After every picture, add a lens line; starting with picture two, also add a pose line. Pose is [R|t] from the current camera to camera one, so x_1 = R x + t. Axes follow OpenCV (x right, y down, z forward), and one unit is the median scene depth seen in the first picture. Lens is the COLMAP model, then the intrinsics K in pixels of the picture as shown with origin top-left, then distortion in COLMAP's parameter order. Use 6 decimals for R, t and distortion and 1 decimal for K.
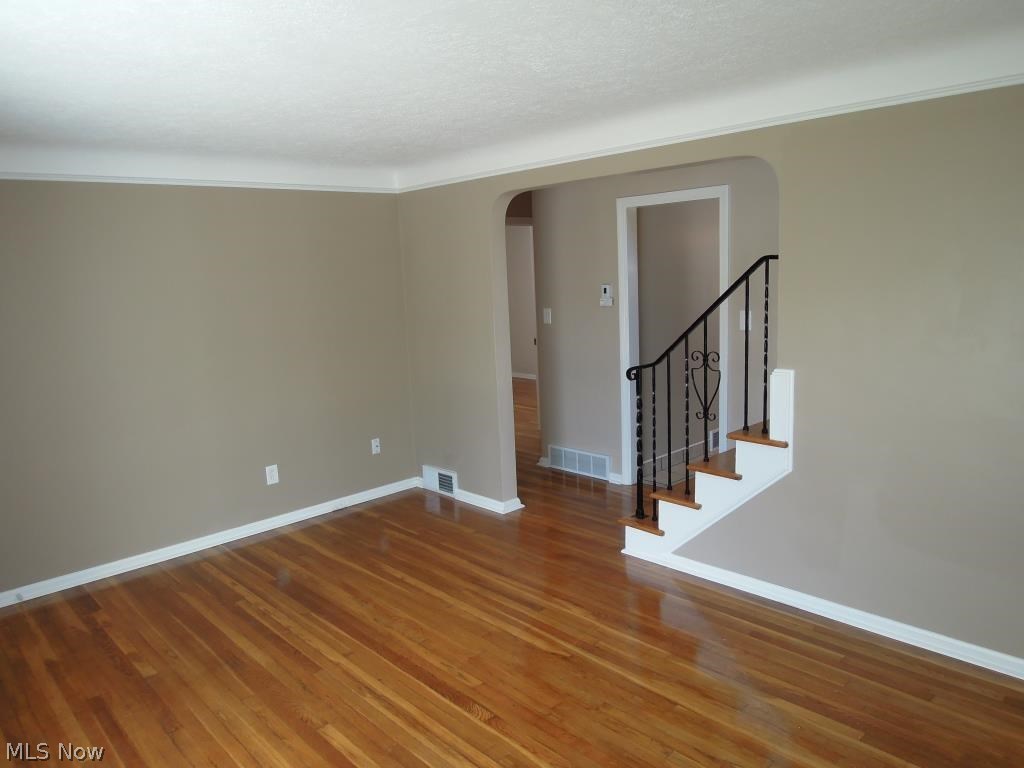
lens RADIAL K [[729.1, 0, 516.4], [0, 729.1, 384.9], [0, 0, 1]] dist [-0.025894, 0.003839]
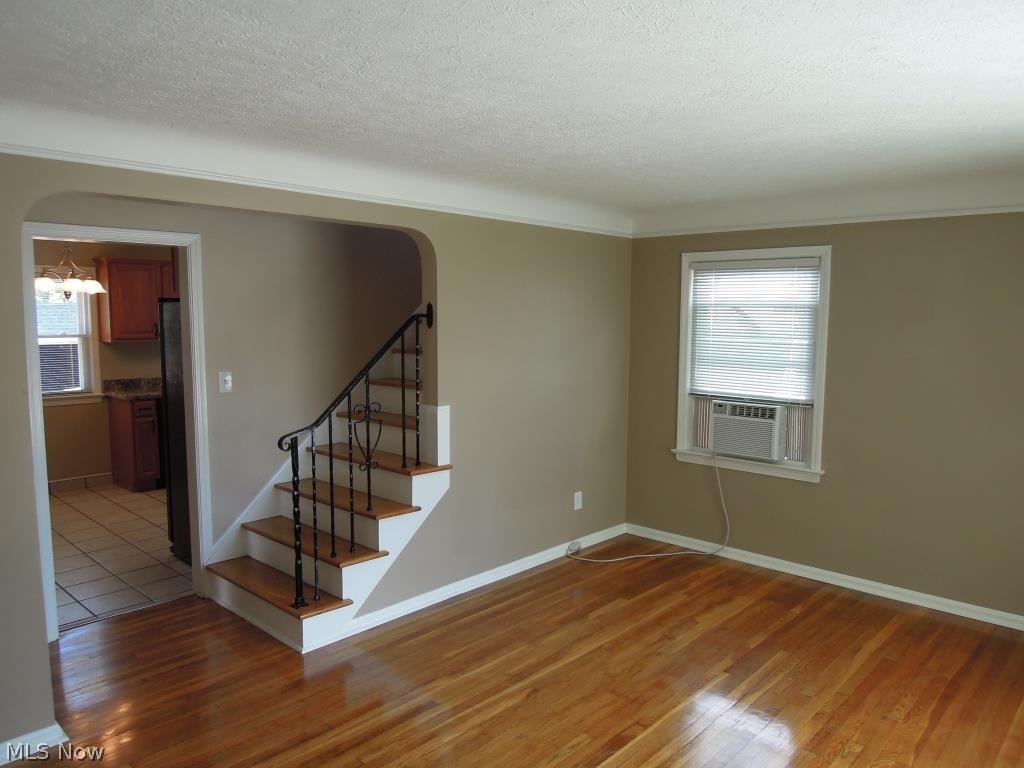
lens RADIAL K [[729.1, 0, 516.4], [0, 729.1, 384.9], [0, 0, 1]] dist [-0.025894, 0.003839]
pose [[-0.078439, -0.049840, 0.995672, -0.869696], [0.156405, 0.985766, 0.061665, -0.114191], [-0.984573, 0.160565, -0.069527, 0.946157]]
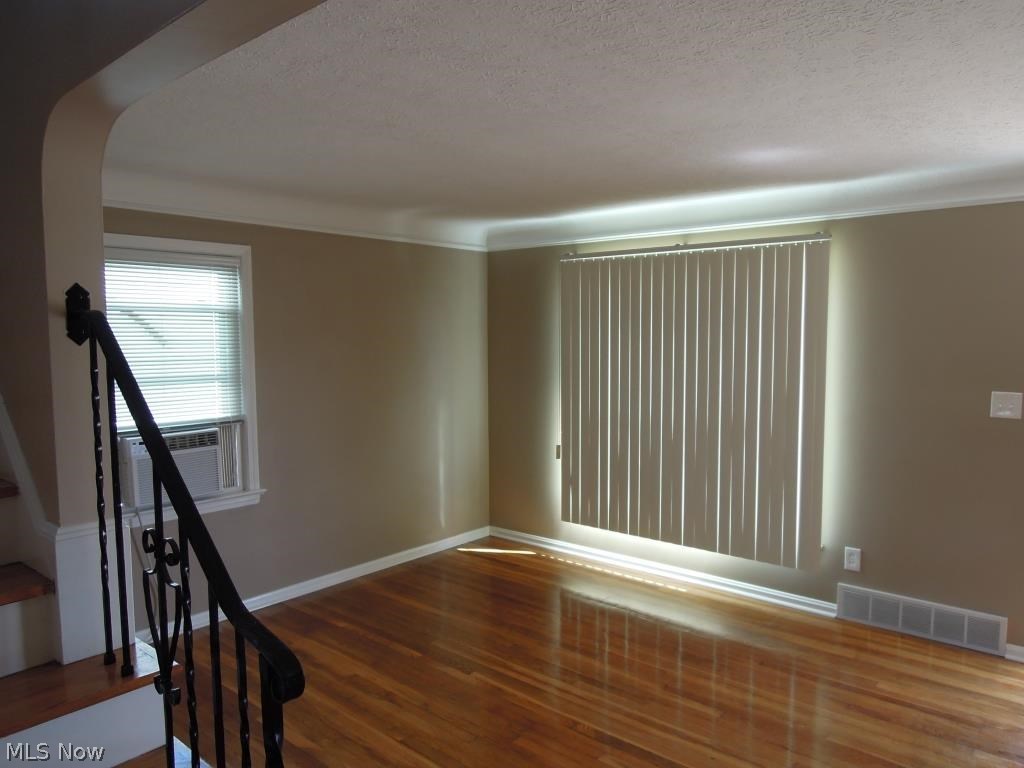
lens RADIAL K [[729.1, 0, 516.4], [0, 729.1, 384.9], [0, 0, 1]] dist [-0.025894, 0.003839]
pose [[-0.992013, 0.068310, -0.106038, 0.106361], [0.040857, 0.969357, 0.242234, -0.244851], [0.119336, 0.235967, -0.964406, 1.542726]]
